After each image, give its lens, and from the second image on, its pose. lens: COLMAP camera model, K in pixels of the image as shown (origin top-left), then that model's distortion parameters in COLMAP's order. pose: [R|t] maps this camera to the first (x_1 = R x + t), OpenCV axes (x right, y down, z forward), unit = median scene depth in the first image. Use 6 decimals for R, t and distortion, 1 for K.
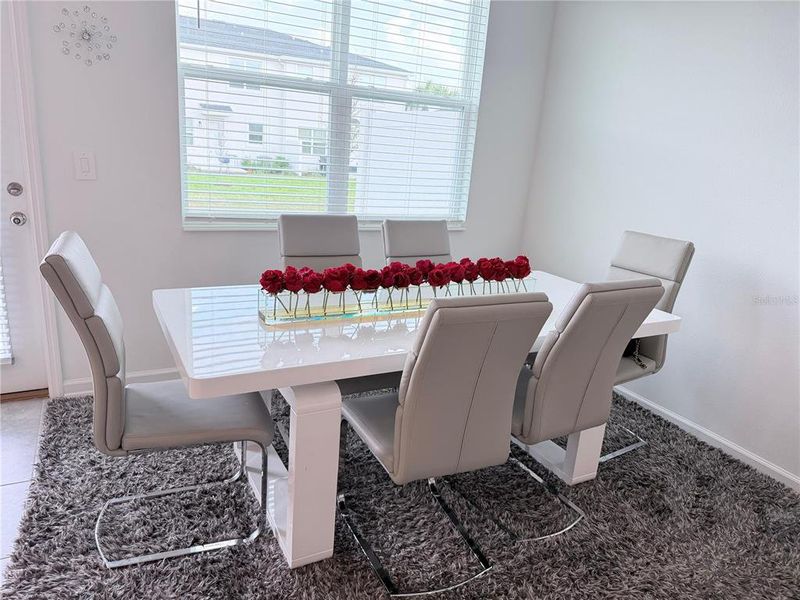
lens RADIAL K [[574.8, 0, 400.0], [0, 574.8, 300.0], [0, 0, 1]] dist [0.028679, -0.030069]
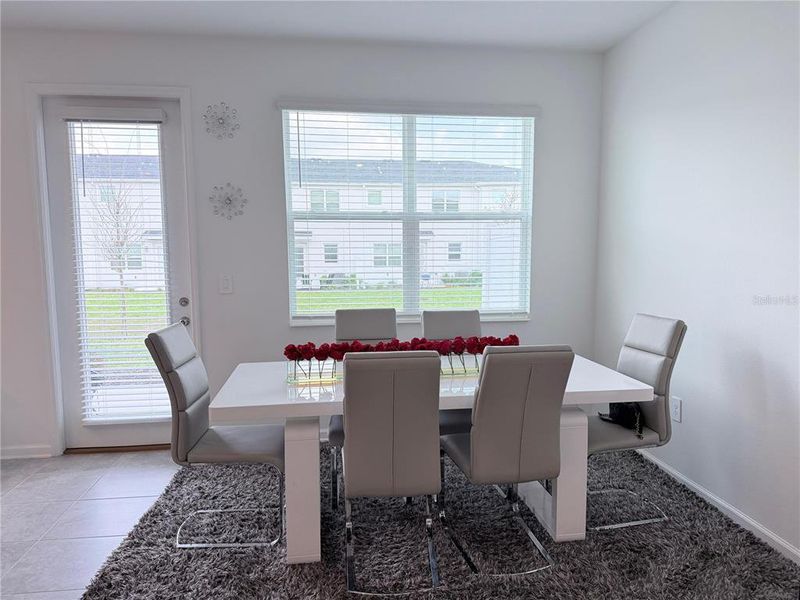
lens RADIAL K [[568.5, 0, 400.0], [0, 568.5, 300.0], [0, 0, 1]] dist [0.115312, -0.171834]
pose [[0.933103, -0.049598, -0.356173, 0.426168], [-0.019377, 0.982069, -0.187521, 0.080526], [0.359087, 0.181878, 0.915411, -0.191393]]
